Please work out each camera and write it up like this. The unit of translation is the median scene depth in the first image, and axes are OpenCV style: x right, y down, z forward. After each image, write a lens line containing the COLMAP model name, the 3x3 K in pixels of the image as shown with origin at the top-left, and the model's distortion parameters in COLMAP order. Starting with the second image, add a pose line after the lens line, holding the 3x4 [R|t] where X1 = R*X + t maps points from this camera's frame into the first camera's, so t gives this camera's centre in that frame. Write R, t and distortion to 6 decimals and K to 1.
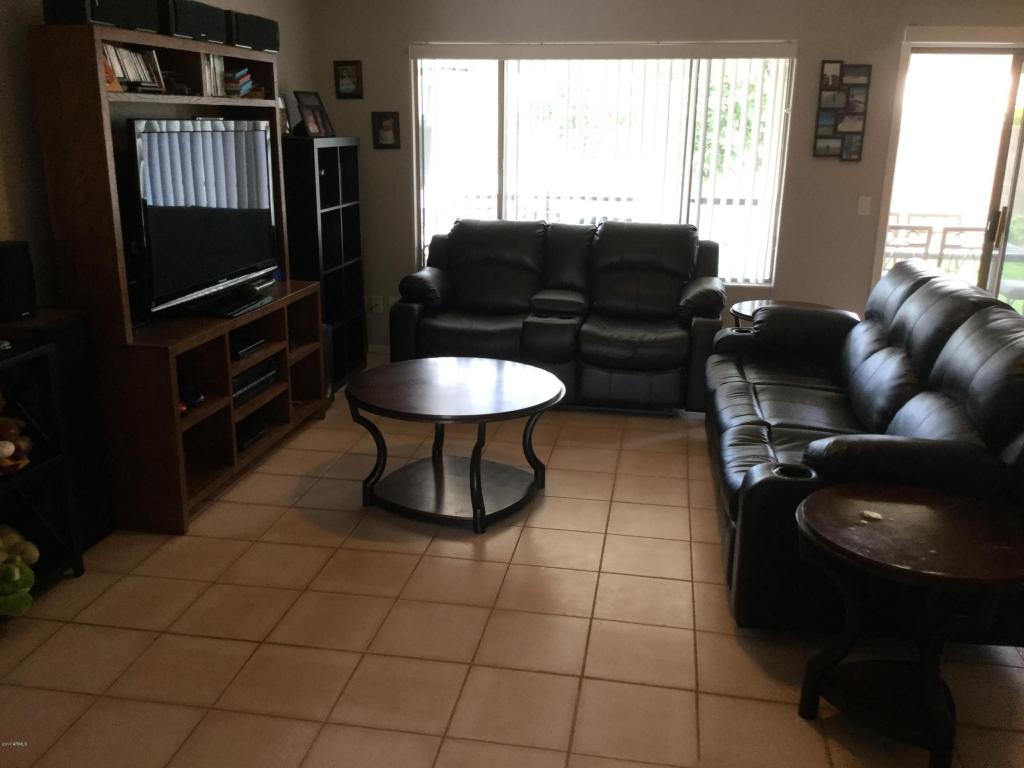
lens RADIAL K [[941.3, 0, 512.0], [0, 941.3, 384.0], [0, 0, 1]] dist [0.081757, -0.136556]
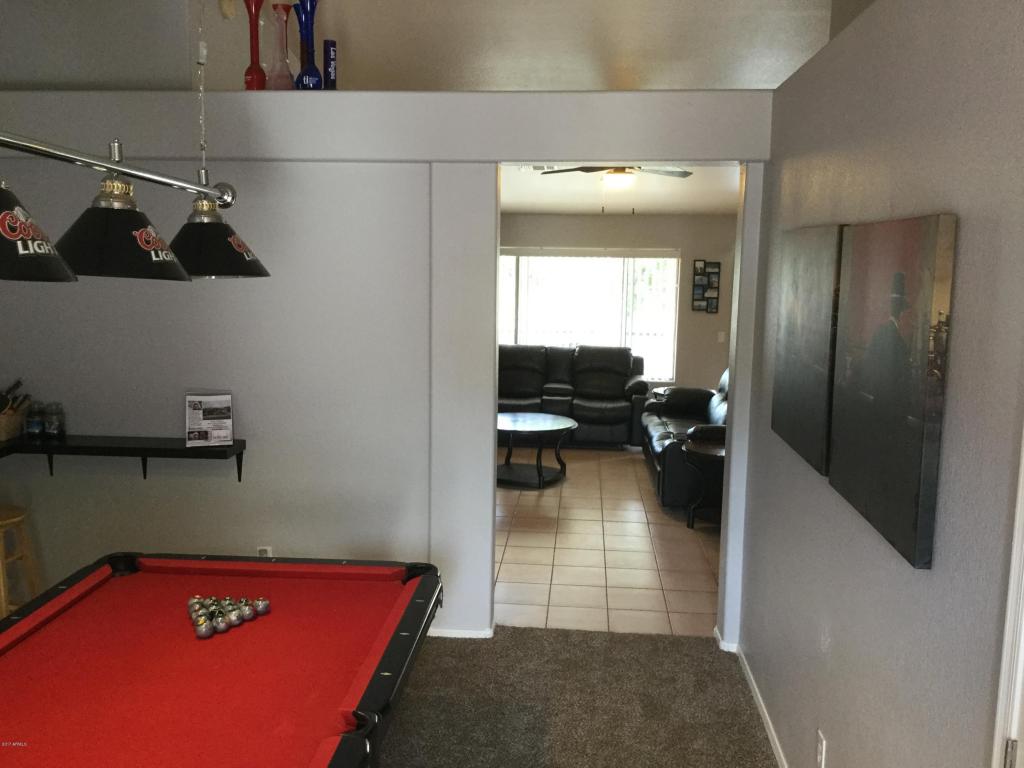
lens RADIAL K [[921.5, 0, 512.0], [0, 921.5, 384.0], [0, 0, 1]] dist [0.007220, -0.002304]
pose [[0.996201, -0.007816, 0.086730, -0.203628], [0.019469, 0.990744, -0.134338, 0.147179], [-0.084877, 0.135516, 0.987133, -0.780410]]
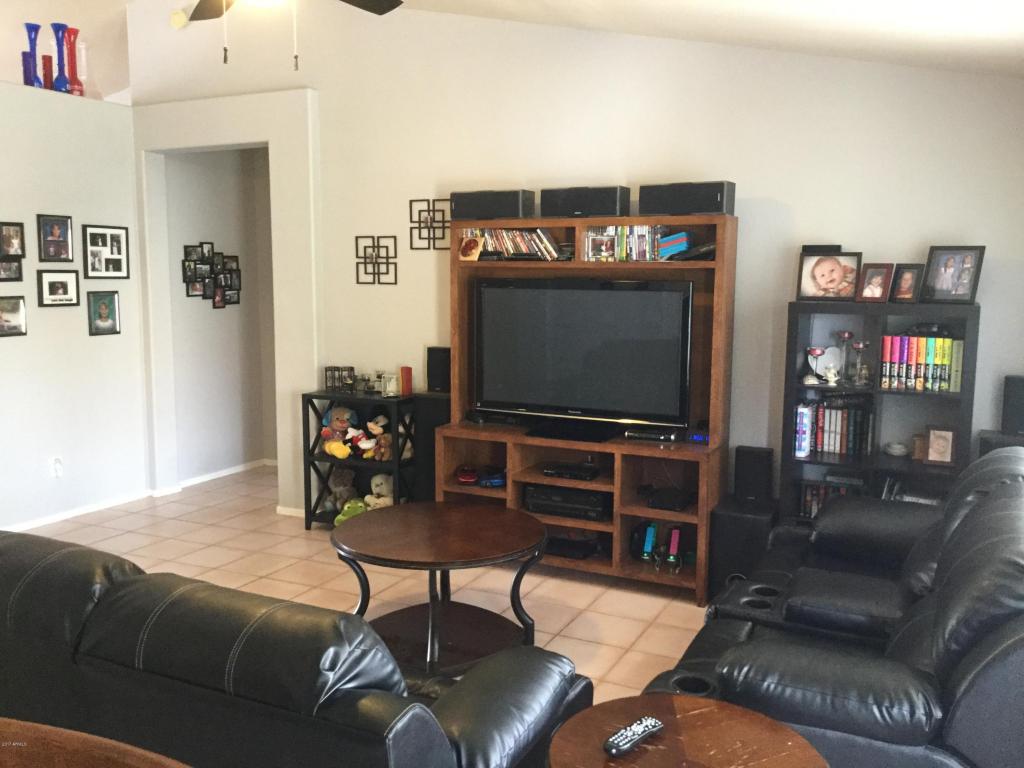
lens RADIAL K [[925.4, 0, 512.0], [0, 925.4, 384.0], [0, 0, 1]] dist [0.127127, -0.239592]
pose [[-0.296072, 0.103374, -0.949555, 0.694914], [-0.265982, 0.945882, 0.185907, -0.288799], [0.917385, 0.307607, -0.252553, 1.043185]]
